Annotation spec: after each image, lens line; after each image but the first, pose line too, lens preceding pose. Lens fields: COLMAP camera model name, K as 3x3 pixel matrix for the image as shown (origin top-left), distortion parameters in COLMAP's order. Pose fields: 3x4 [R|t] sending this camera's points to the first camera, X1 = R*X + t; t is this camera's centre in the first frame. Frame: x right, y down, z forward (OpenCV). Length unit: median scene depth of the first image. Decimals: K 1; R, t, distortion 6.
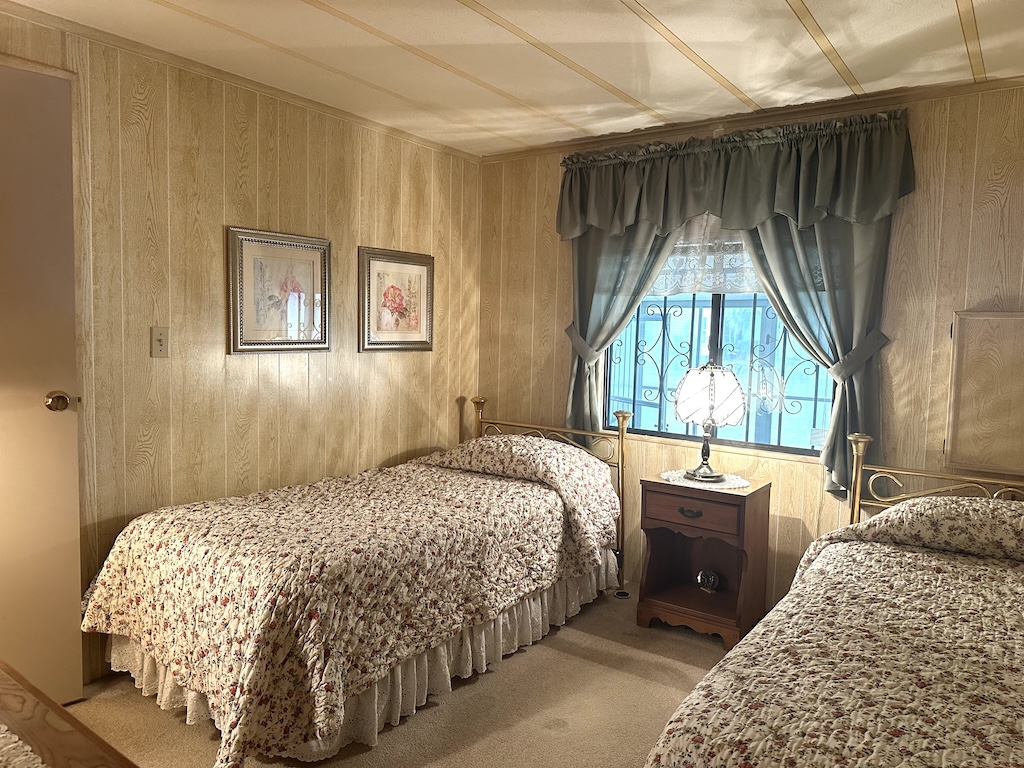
lens RADIAL K [[722.6, 0, 515.2], [0, 722.6, 388.0], [0, 0, 1]] dist [0.040901, -0.044723]
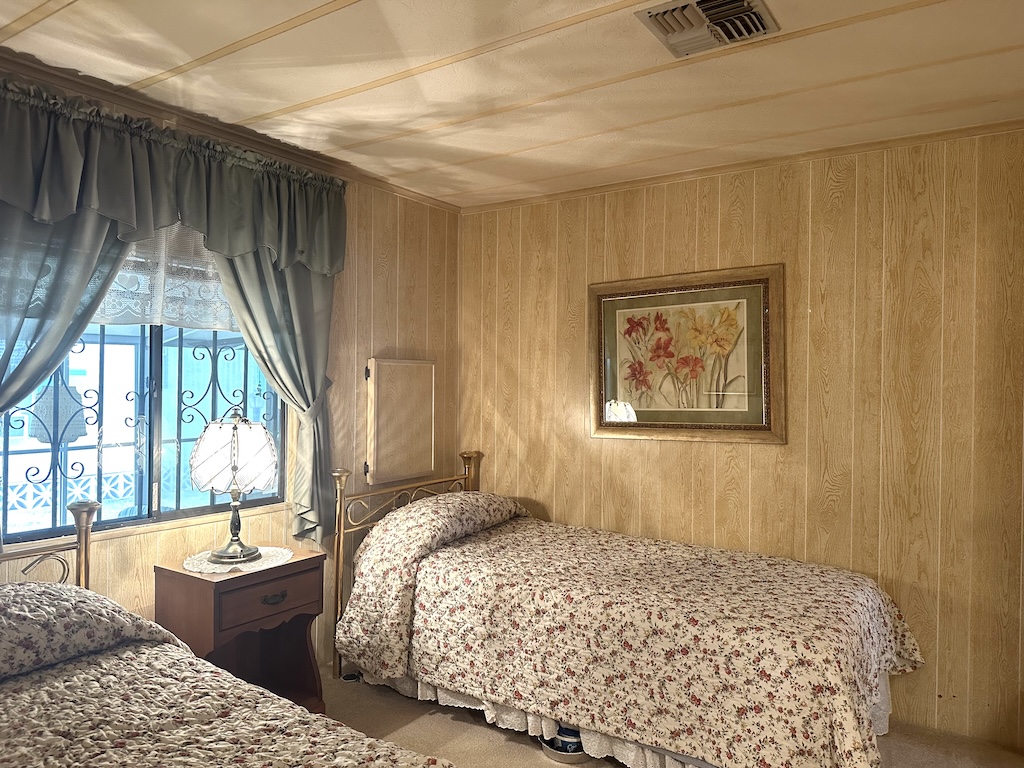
lens RADIAL K [[704.6, 0, 519.0], [0, 704.6, 383.1], [0, 0, 1]] dist [0.118574, -0.205117]
pose [[-0.024478, -0.028262, 0.999301, -0.602750], [0.069902, 0.997105, 0.029912, -0.080048], [-0.997253, 0.070586, -0.022431, 0.772313]]
